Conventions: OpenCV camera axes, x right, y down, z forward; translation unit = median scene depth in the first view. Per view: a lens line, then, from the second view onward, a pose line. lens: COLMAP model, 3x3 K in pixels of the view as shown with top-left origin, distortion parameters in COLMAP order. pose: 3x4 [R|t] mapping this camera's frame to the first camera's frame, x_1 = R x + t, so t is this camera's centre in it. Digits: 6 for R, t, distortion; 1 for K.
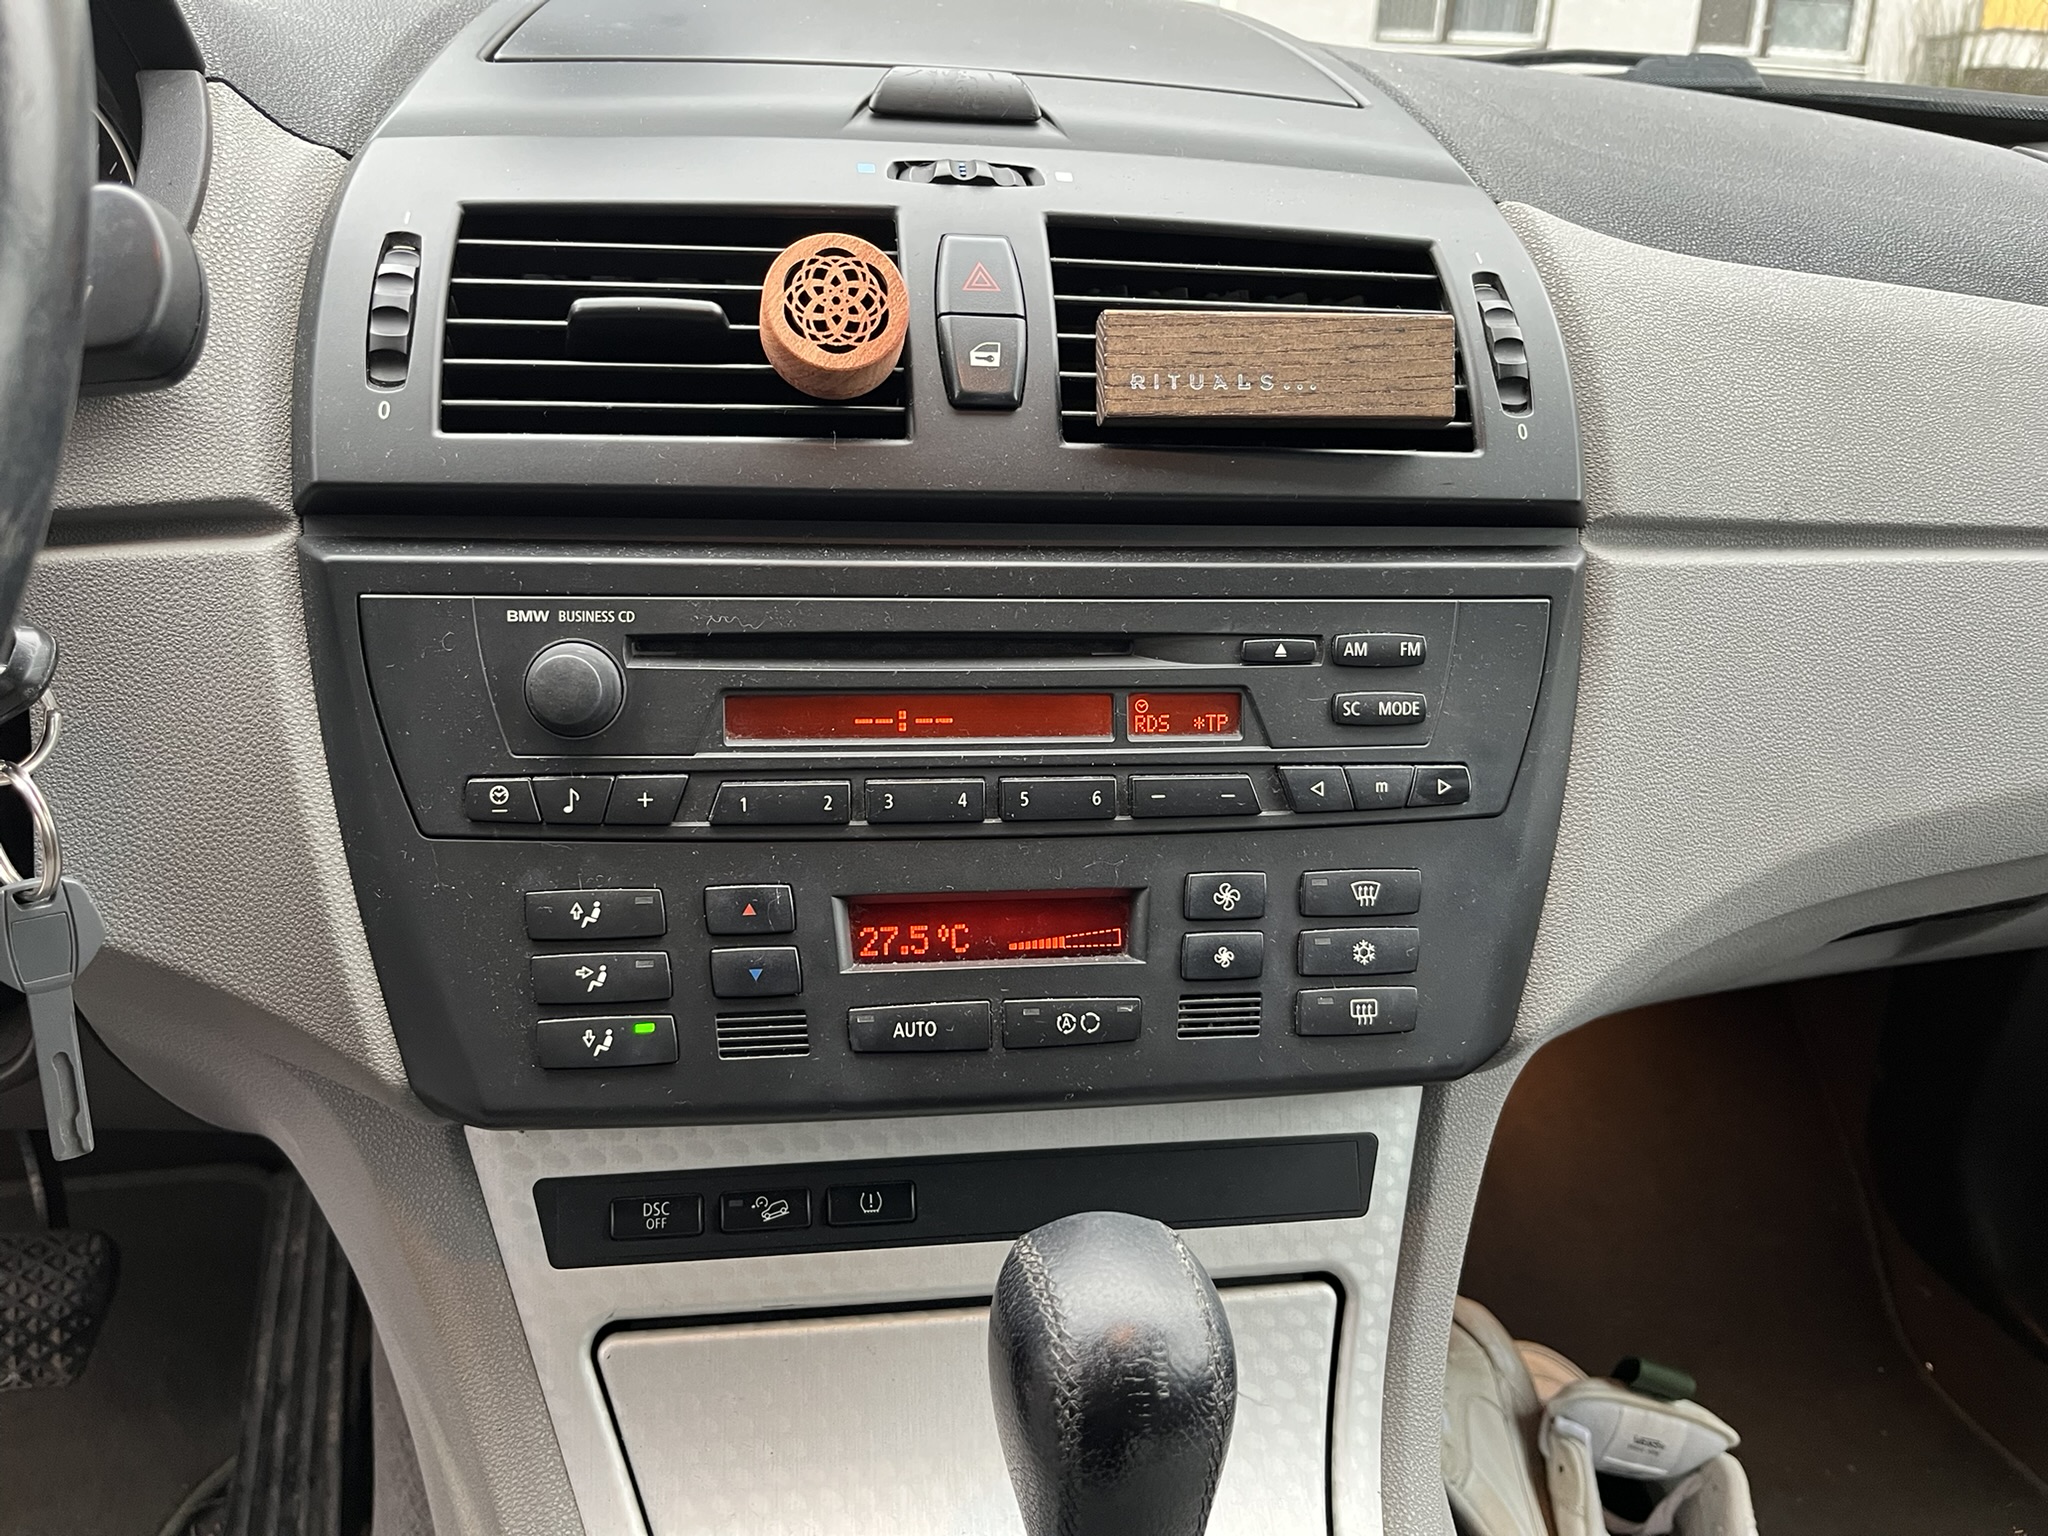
lens RADIAL K [[1584.9, 0, 1014.2], [0, 1584.9, 763.8], [0, 0, 1]] dist [0.032669, -0.052150]
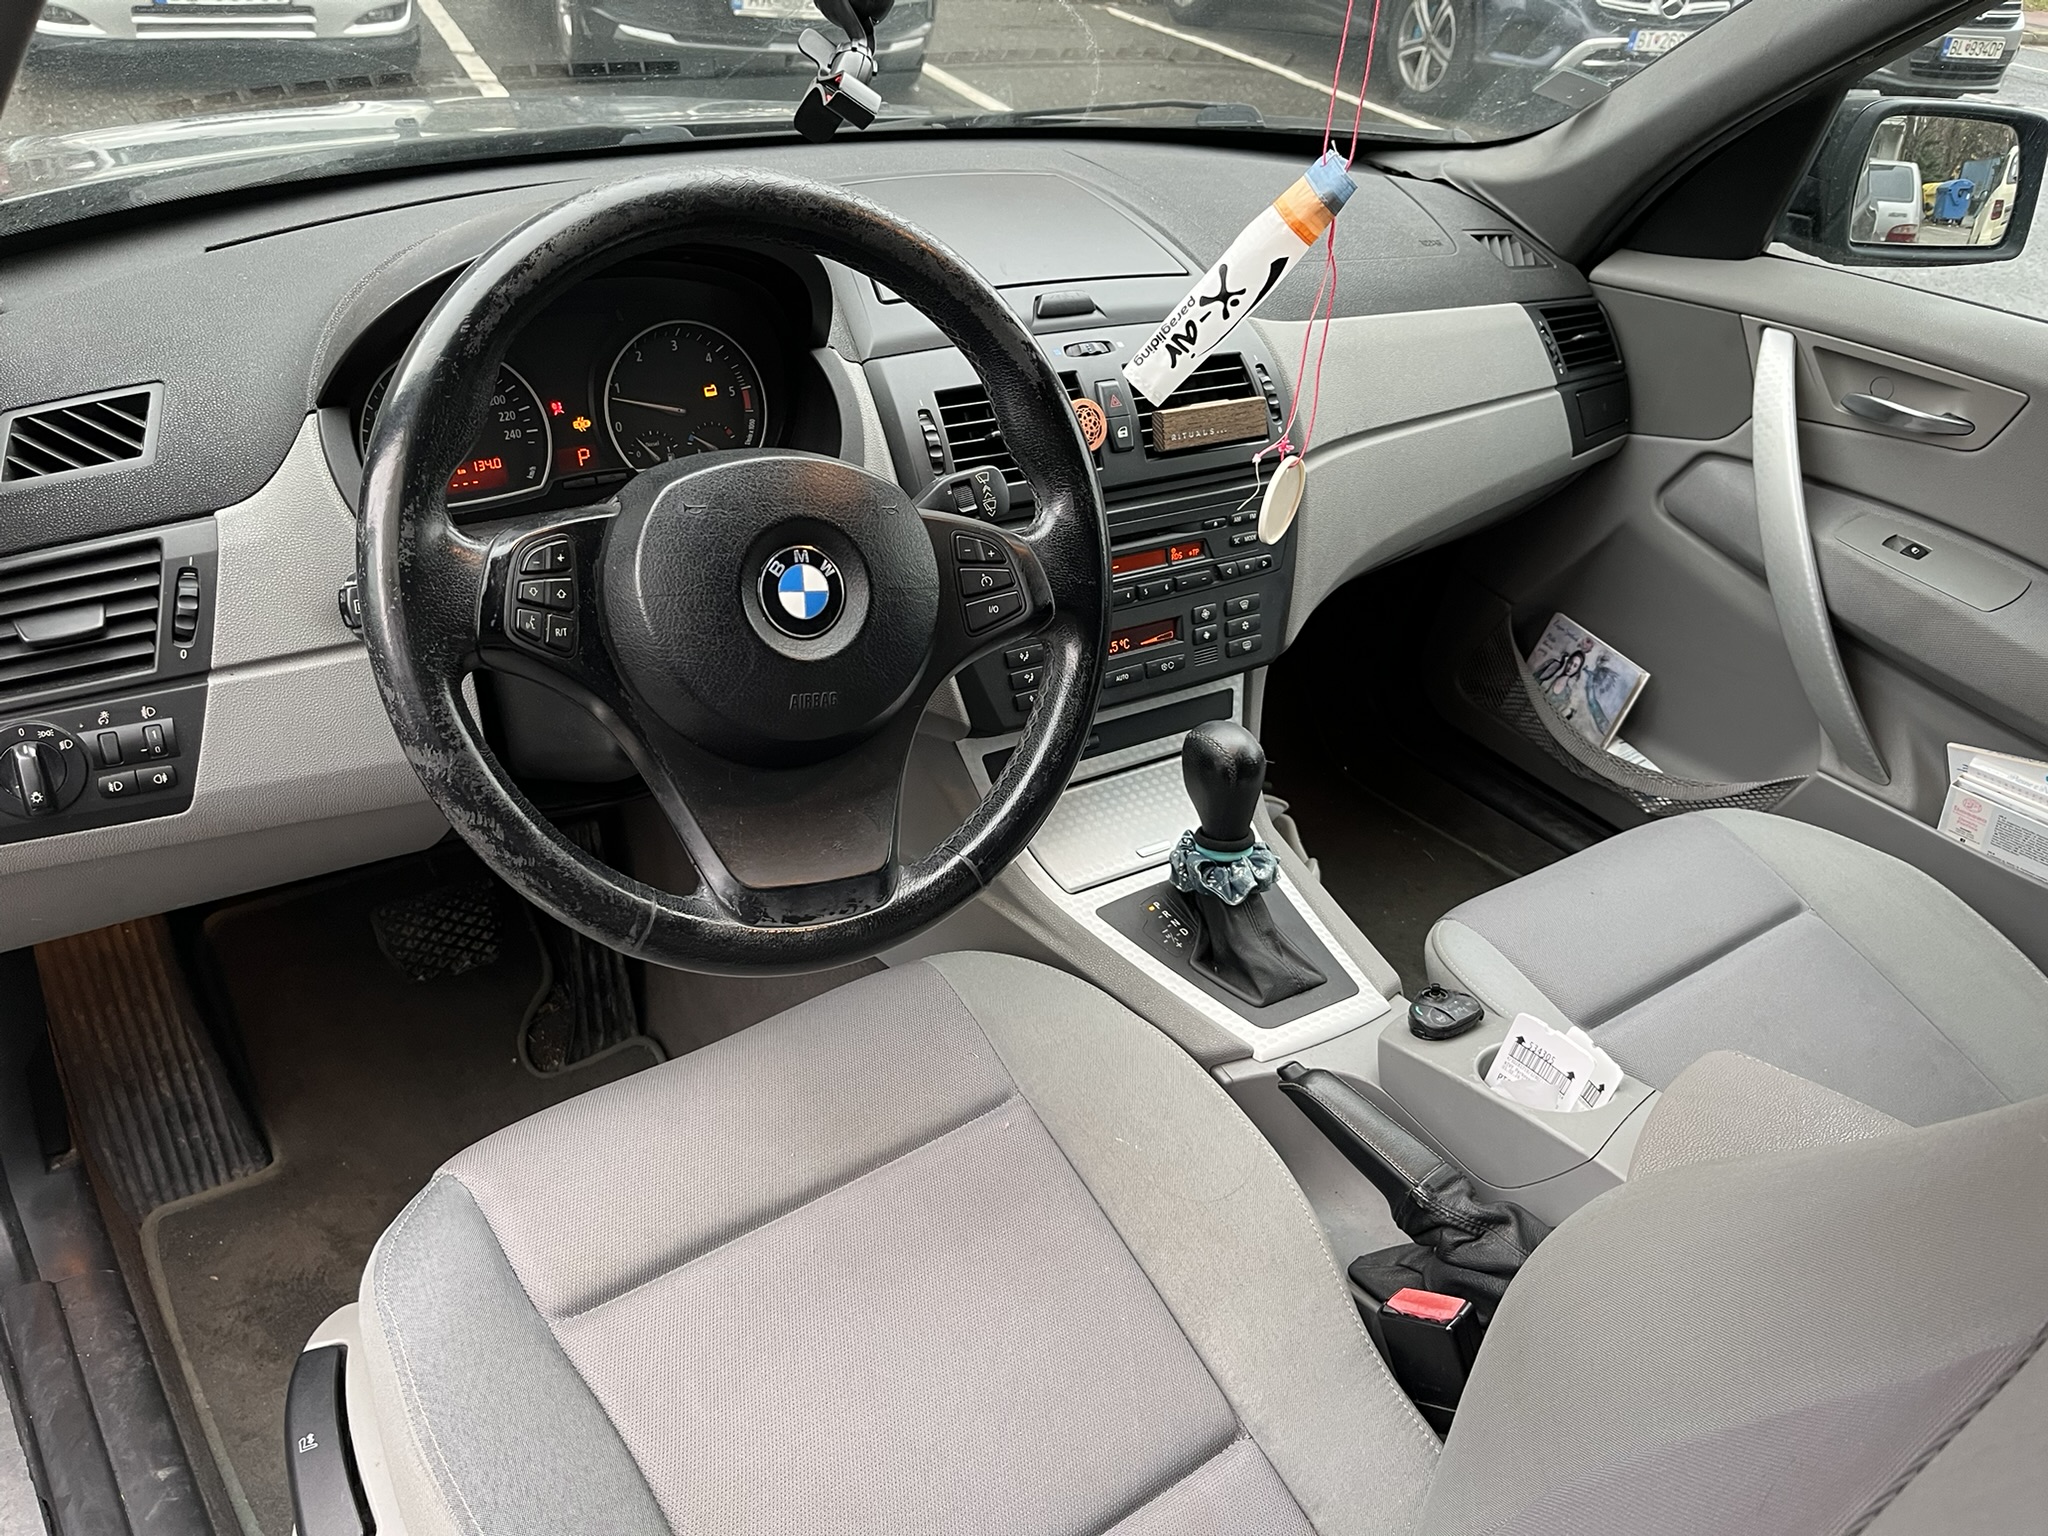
lens RADIAL K [[1558.5, 0, 1009.0], [0, 1558.5, 775.7], [0, 0, 1]] dist [0.097869, -0.144734]
pose [[0.913240, -0.189689, 0.360569, -1.276142], [0.094785, 0.959639, 0.264780, -0.420670], [-0.396242, -0.207631, 0.894361, -1.454323]]
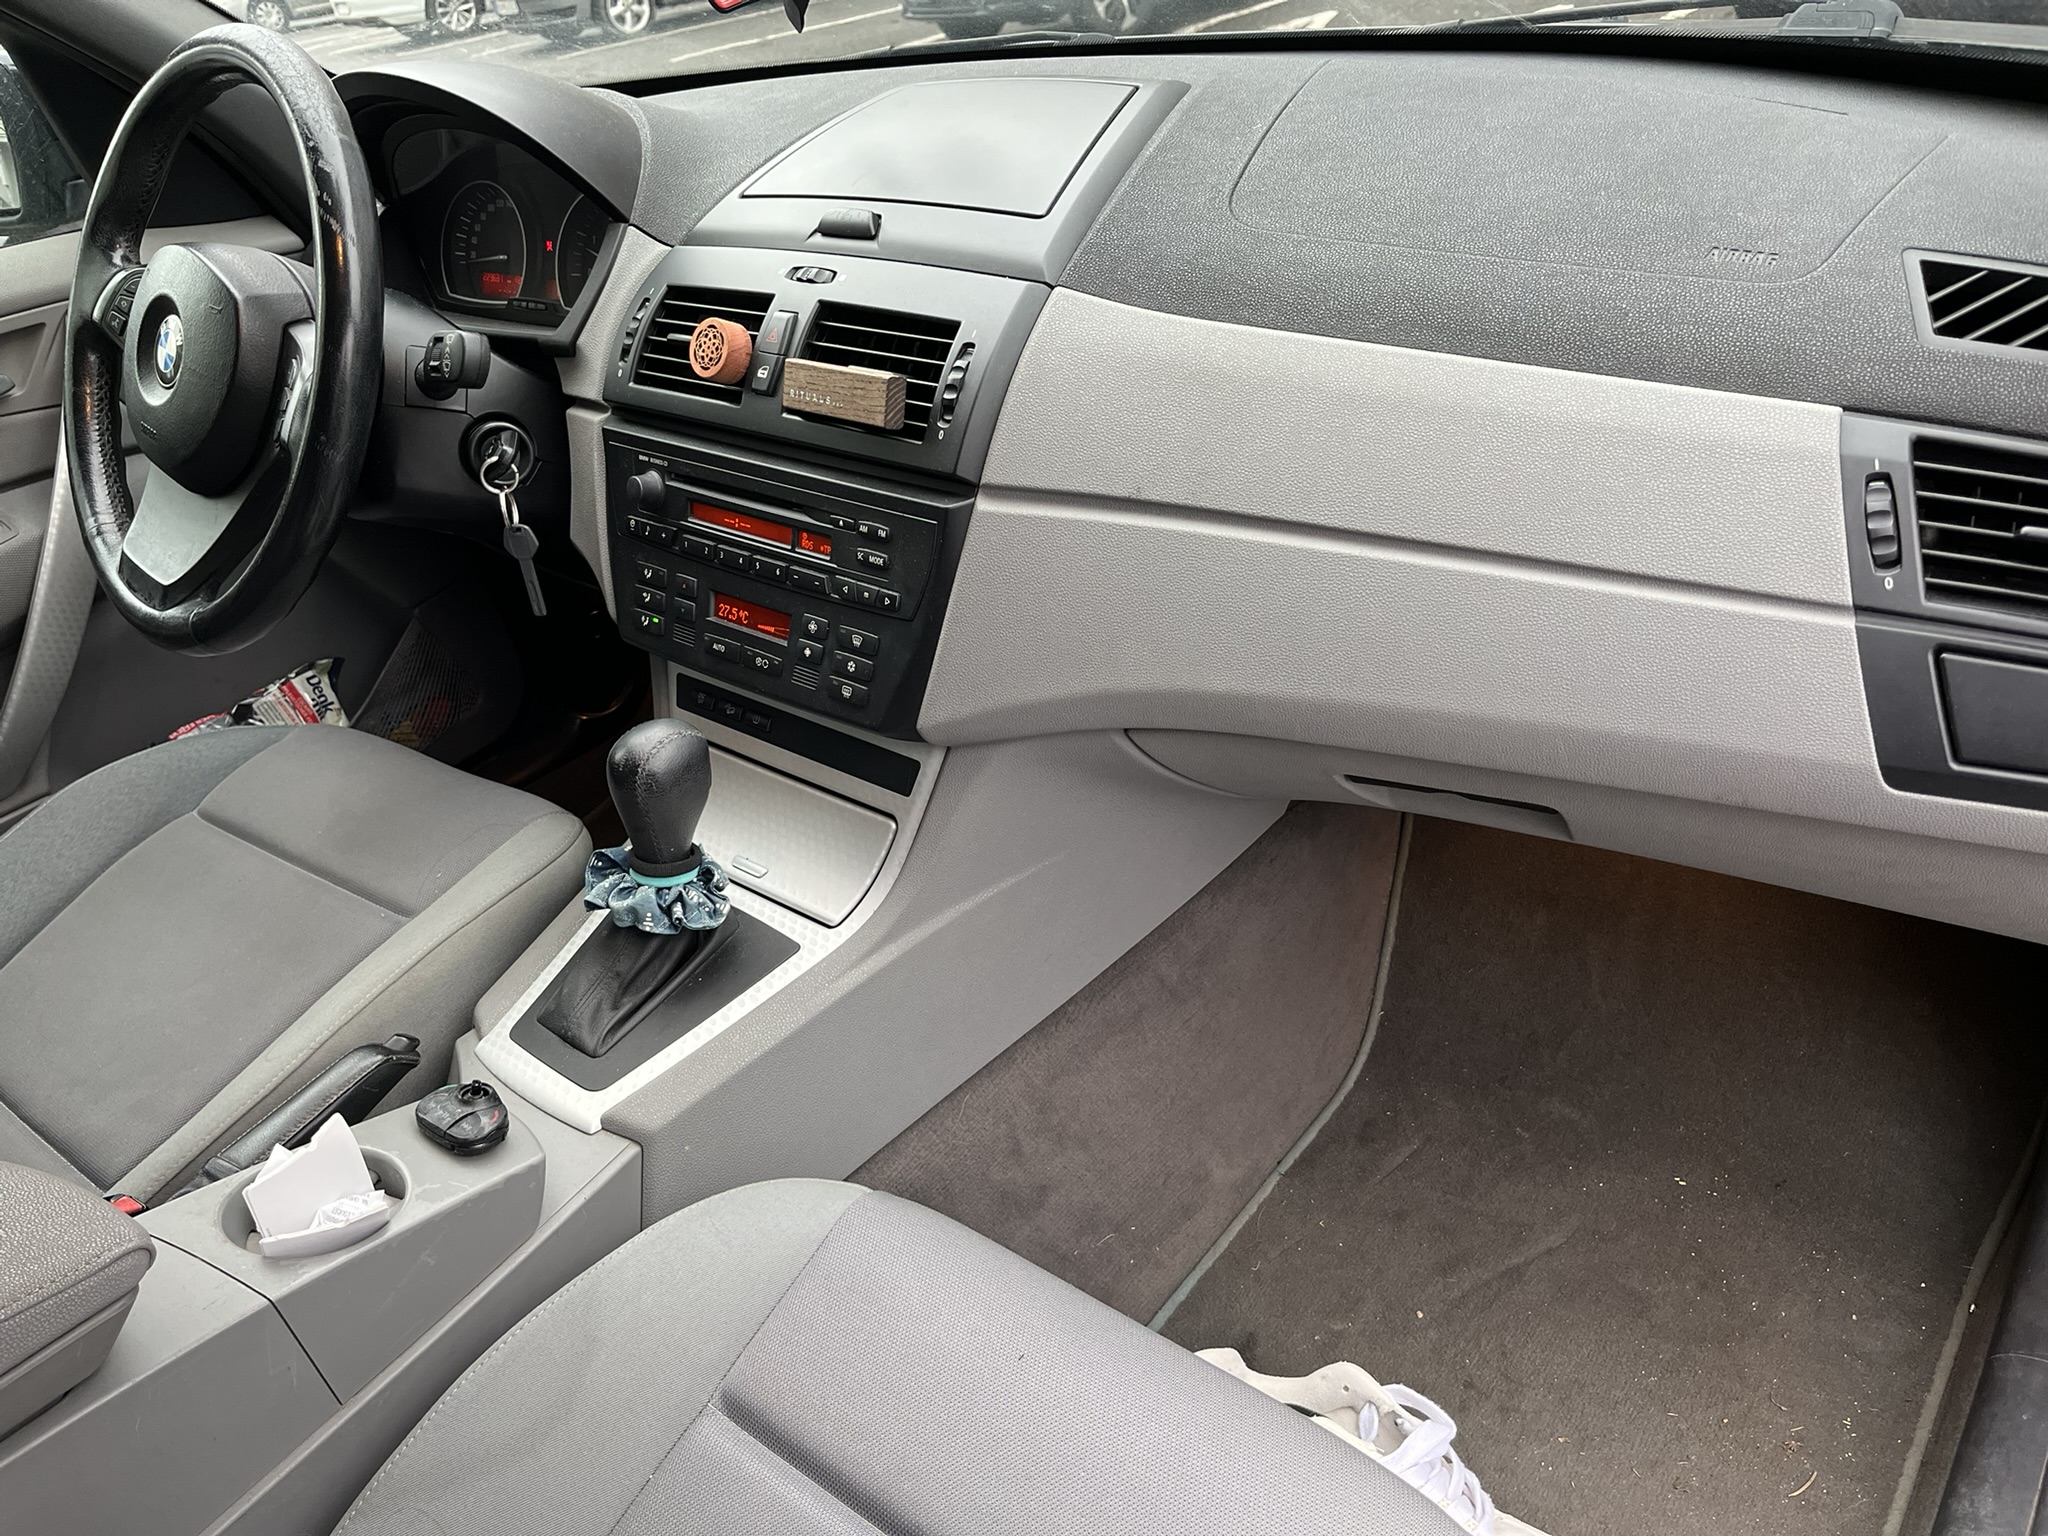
lens RADIAL K [[1558.5, 0, 1009.0], [0, 1558.5, 775.7], [0, 0, 1]] dist [0.097869, -0.144734]
pose [[0.628513, 0.300370, -0.717460, 2.017376], [-0.127180, 0.949696, 0.286185, -0.397745], [0.767331, -0.088624, 0.635098, -0.231549]]
